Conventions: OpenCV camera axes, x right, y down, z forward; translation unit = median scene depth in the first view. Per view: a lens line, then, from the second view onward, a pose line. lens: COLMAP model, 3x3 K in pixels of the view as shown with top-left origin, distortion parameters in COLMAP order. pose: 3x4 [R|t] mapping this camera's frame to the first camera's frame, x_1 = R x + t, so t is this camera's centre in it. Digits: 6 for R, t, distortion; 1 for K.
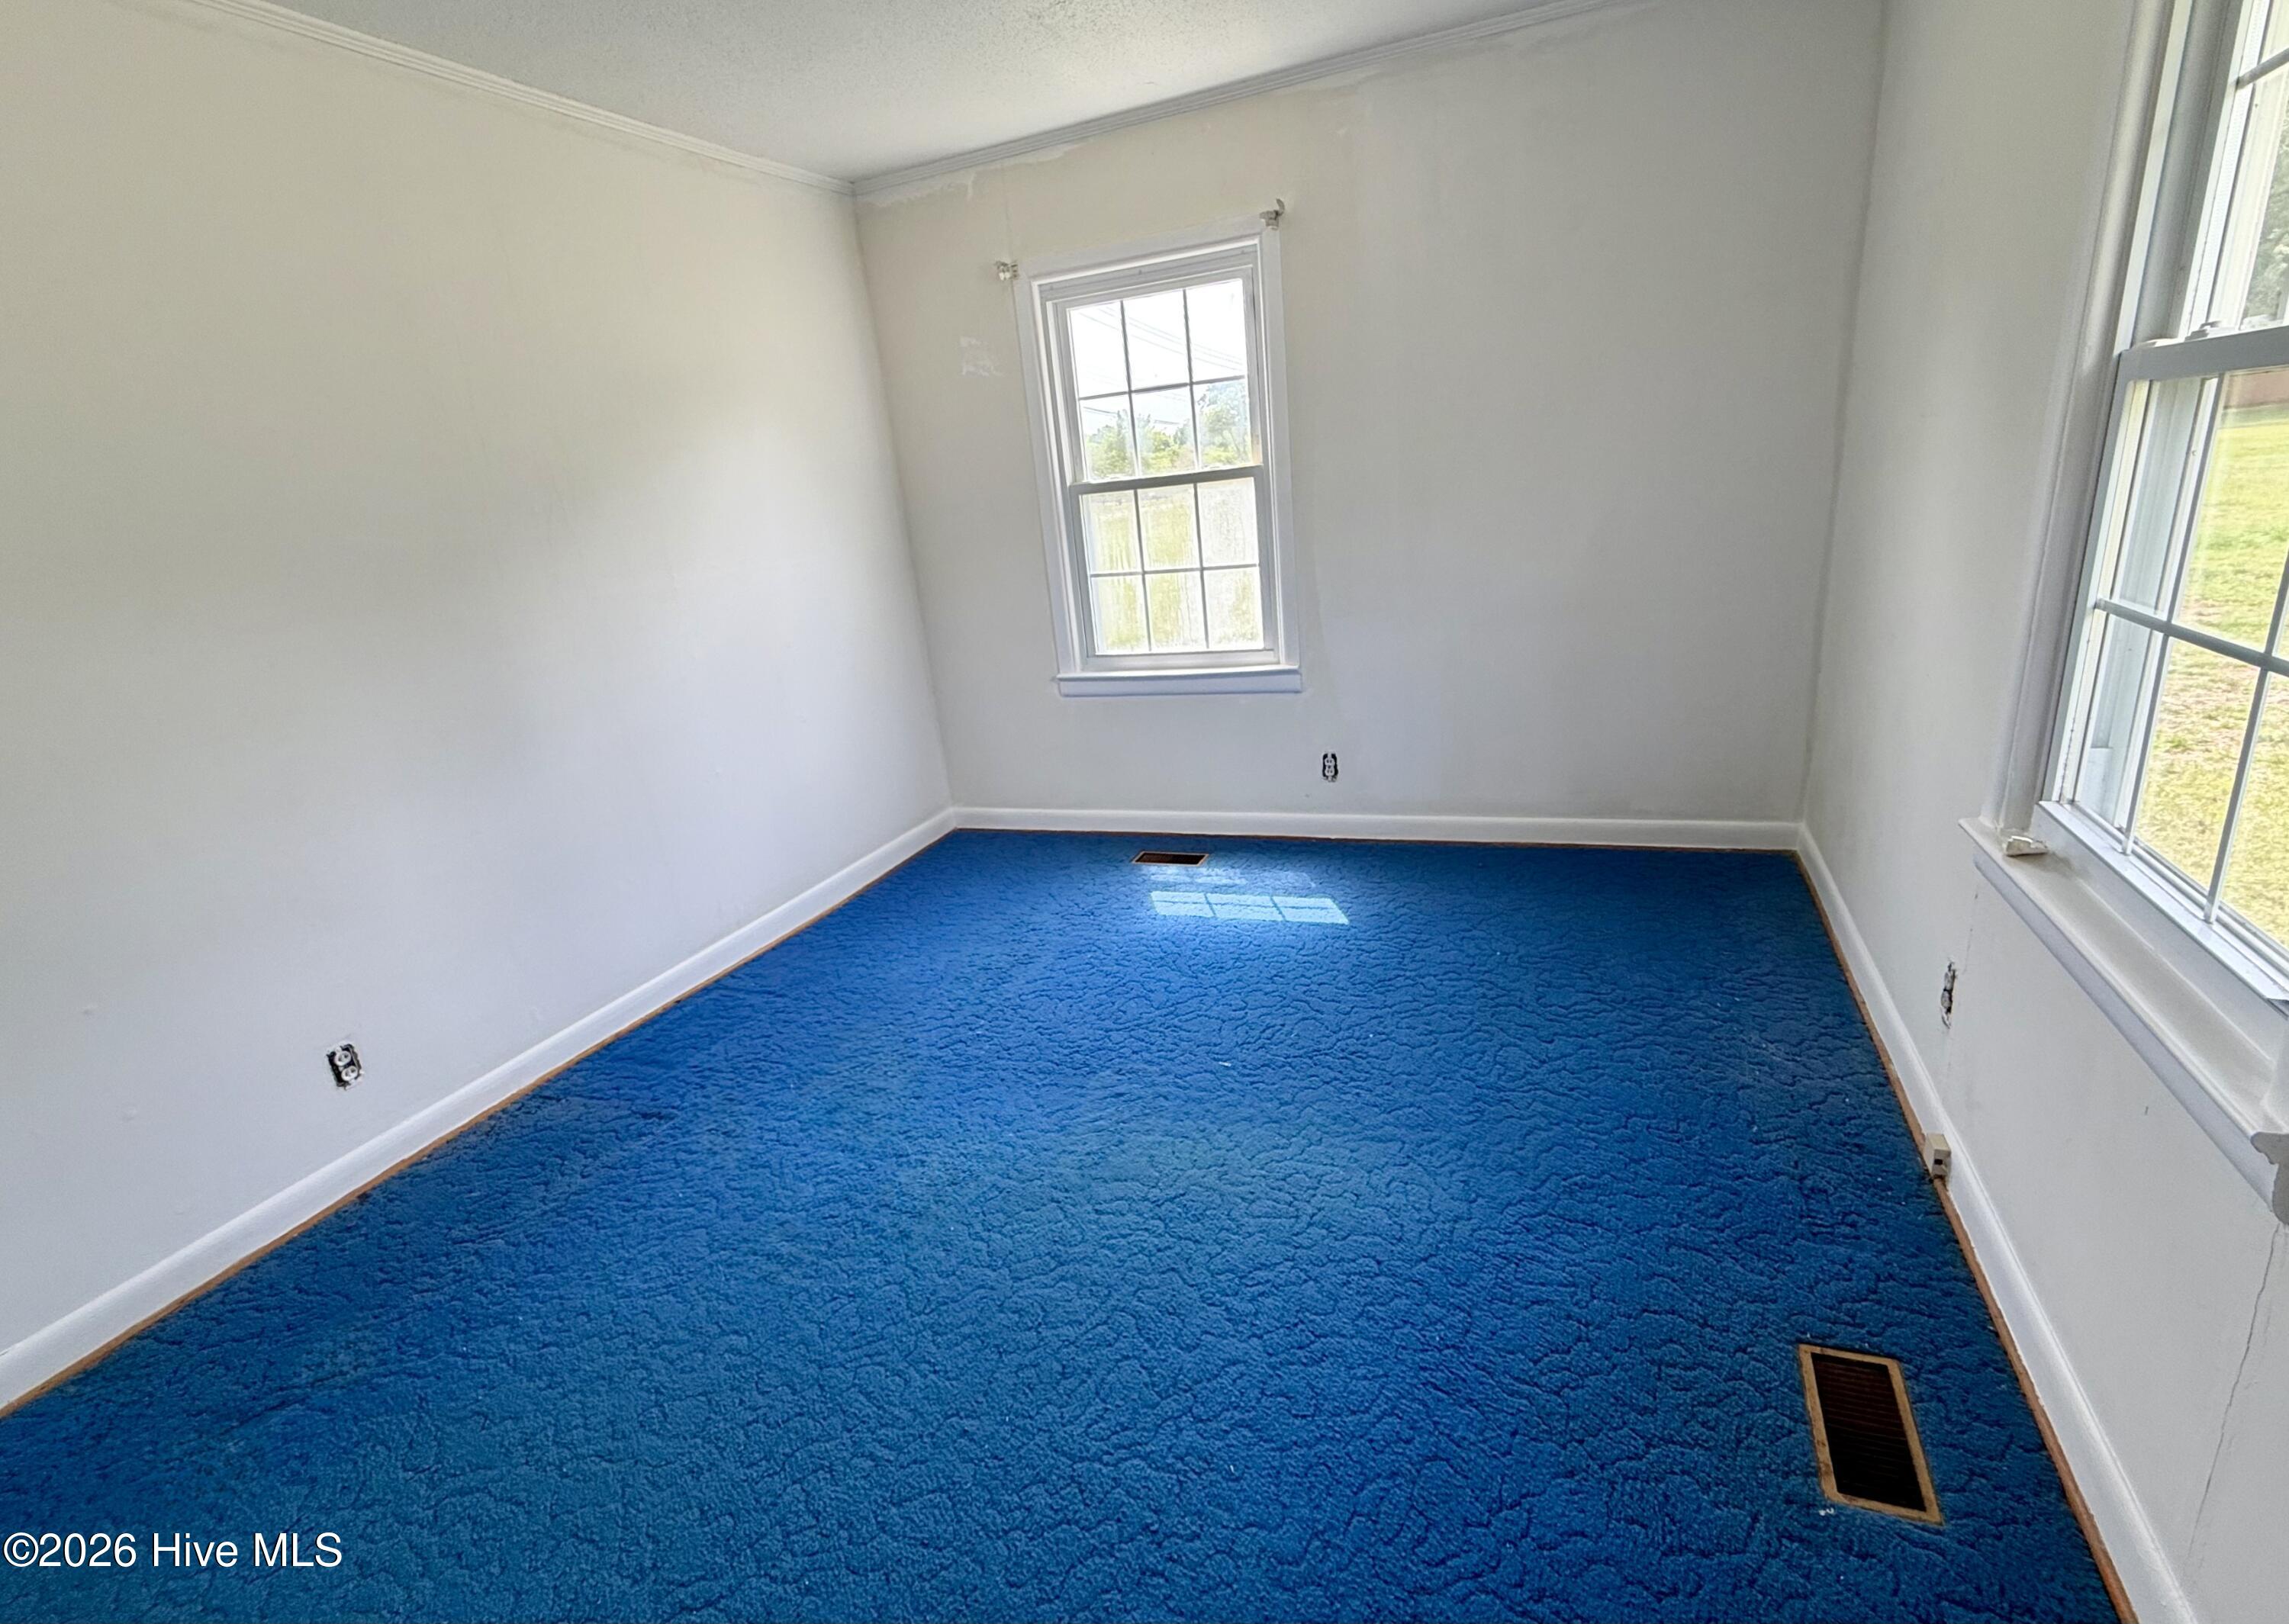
lens RADIAL K [[1117.3, 0, 1139.9], [0, 1117.3, 856.2], [0, 0, 1]] dist [0.019182, 0.000014]
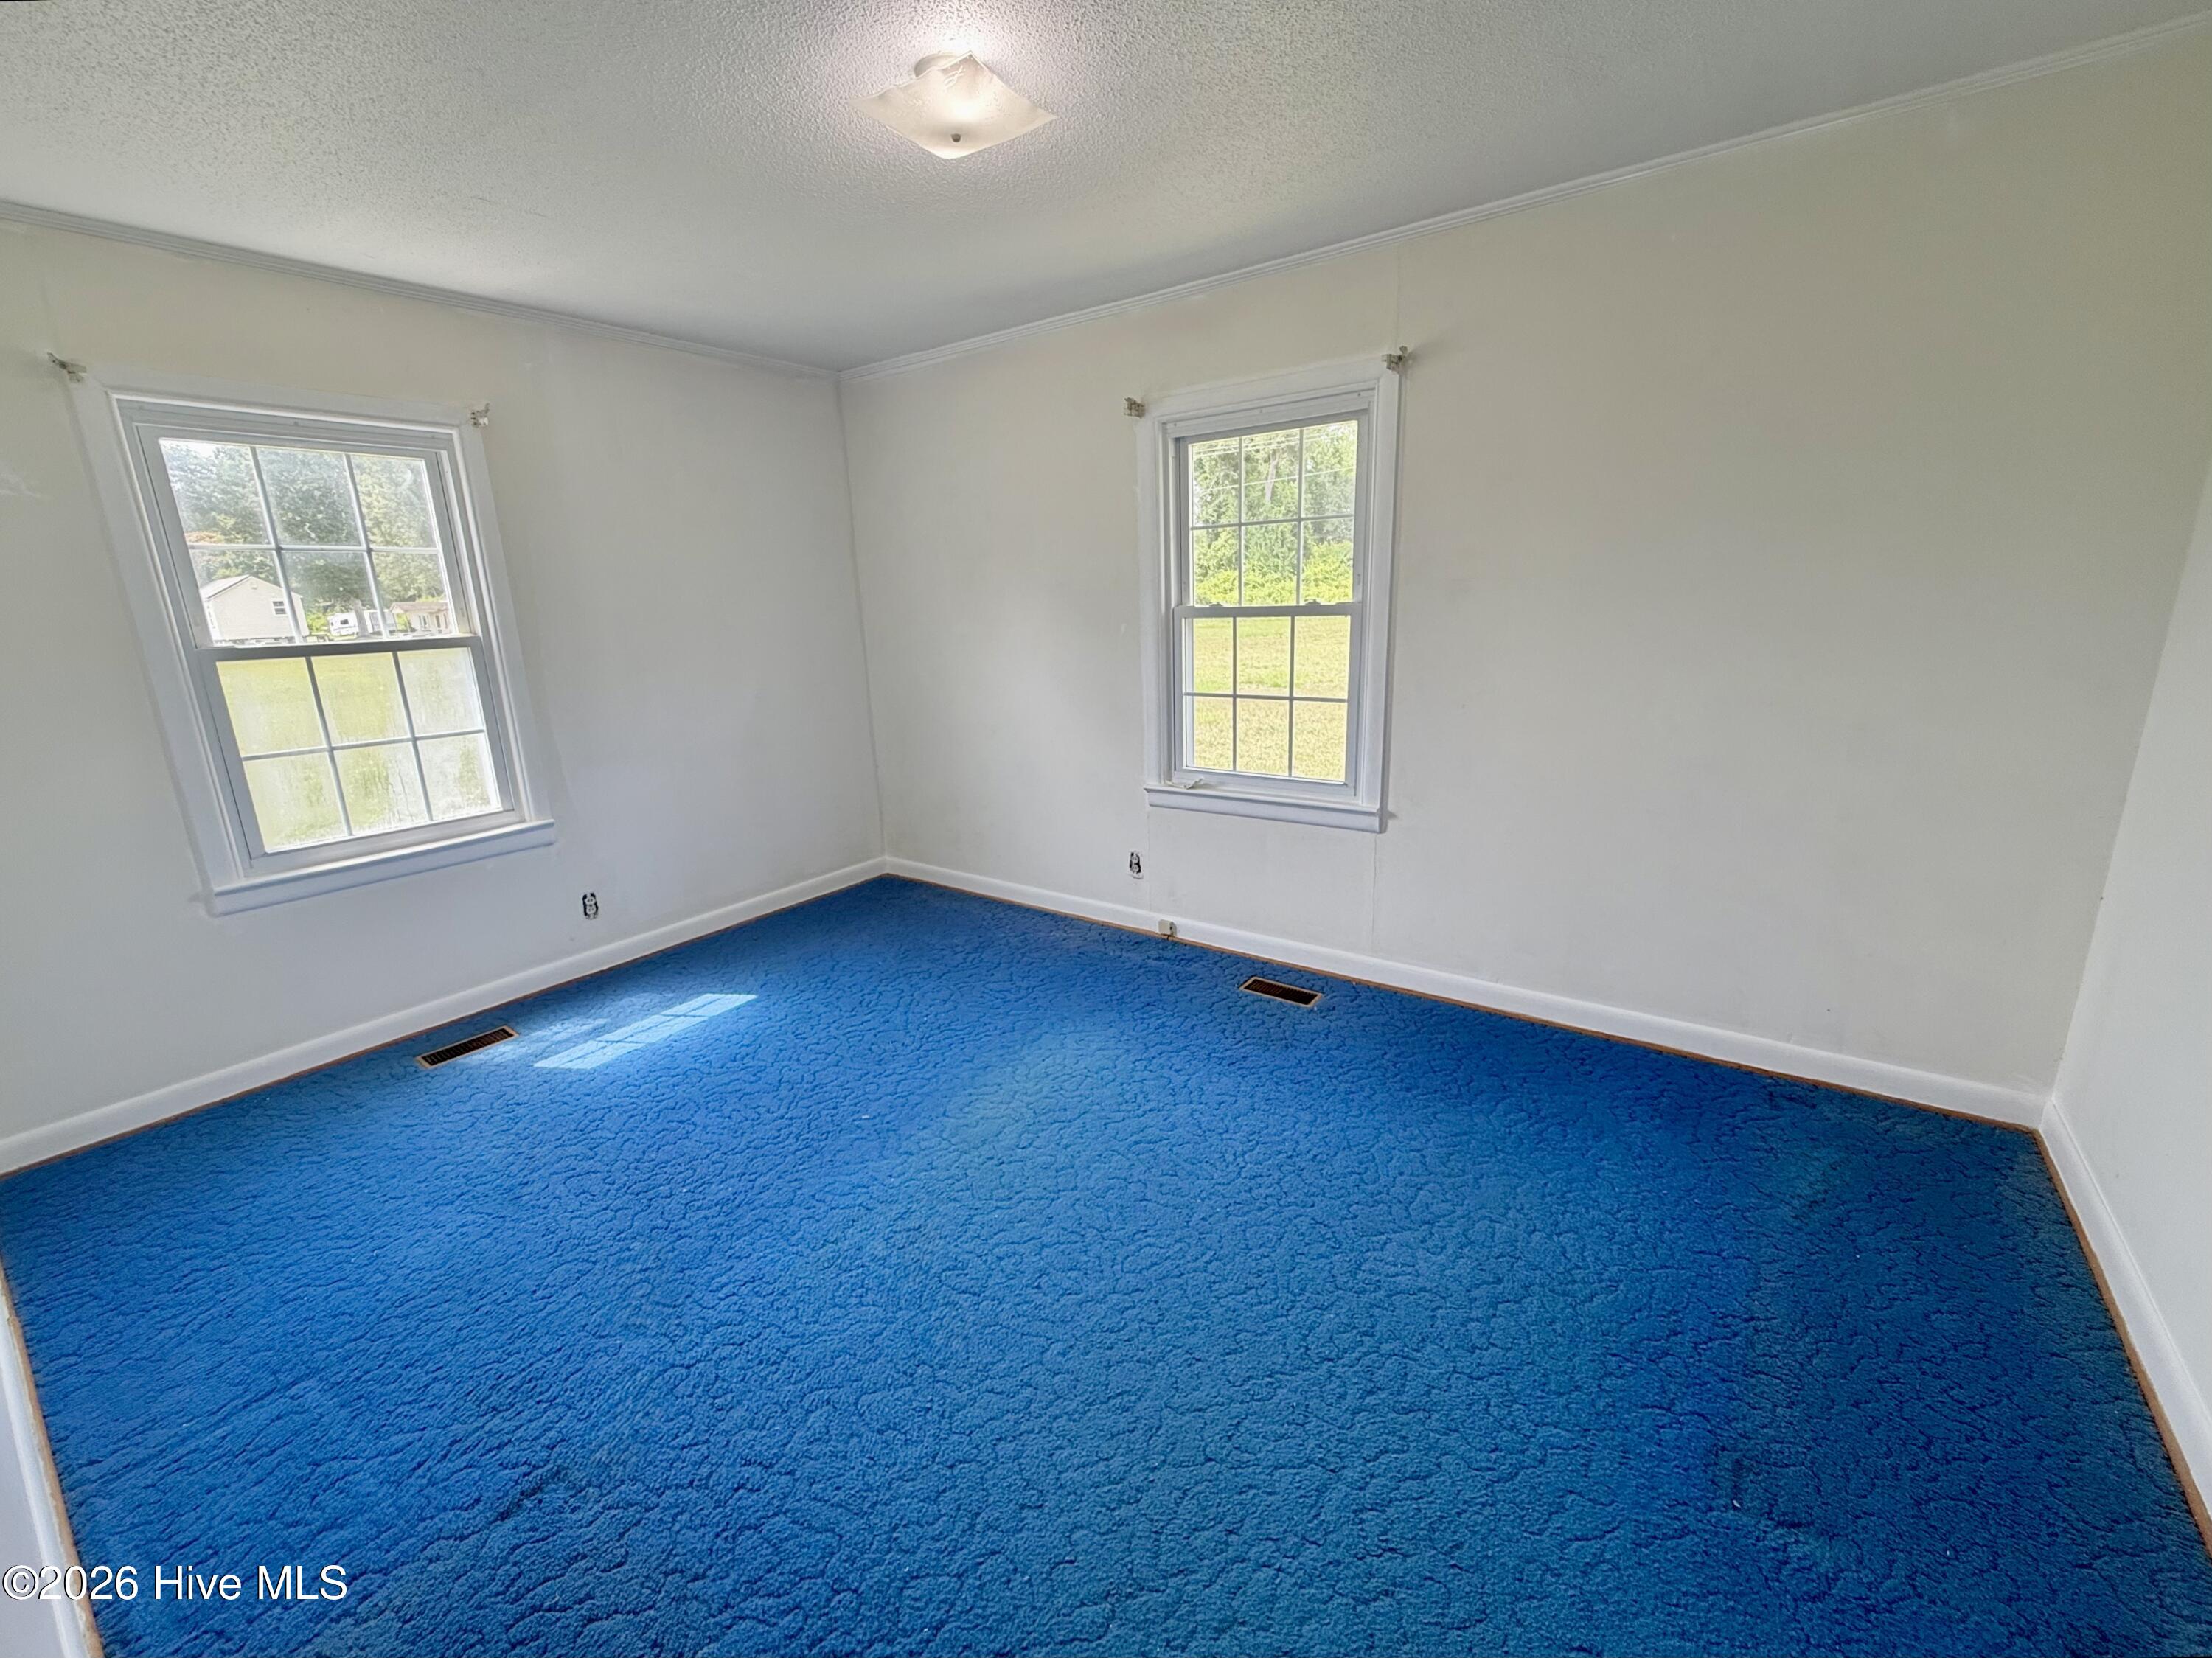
lens RADIAL K [[890.2, 0, 1106.0], [0, 890.2, 829.0], [0, 0, 1]] dist [0.000849, 0.000104]
pose [[0.237627, -0.154337, 0.959017, -0.547794], [0.323594, 0.943479, 0.071656, -0.051530], [-0.915871, 0.293305, 0.274139, 0.287623]]
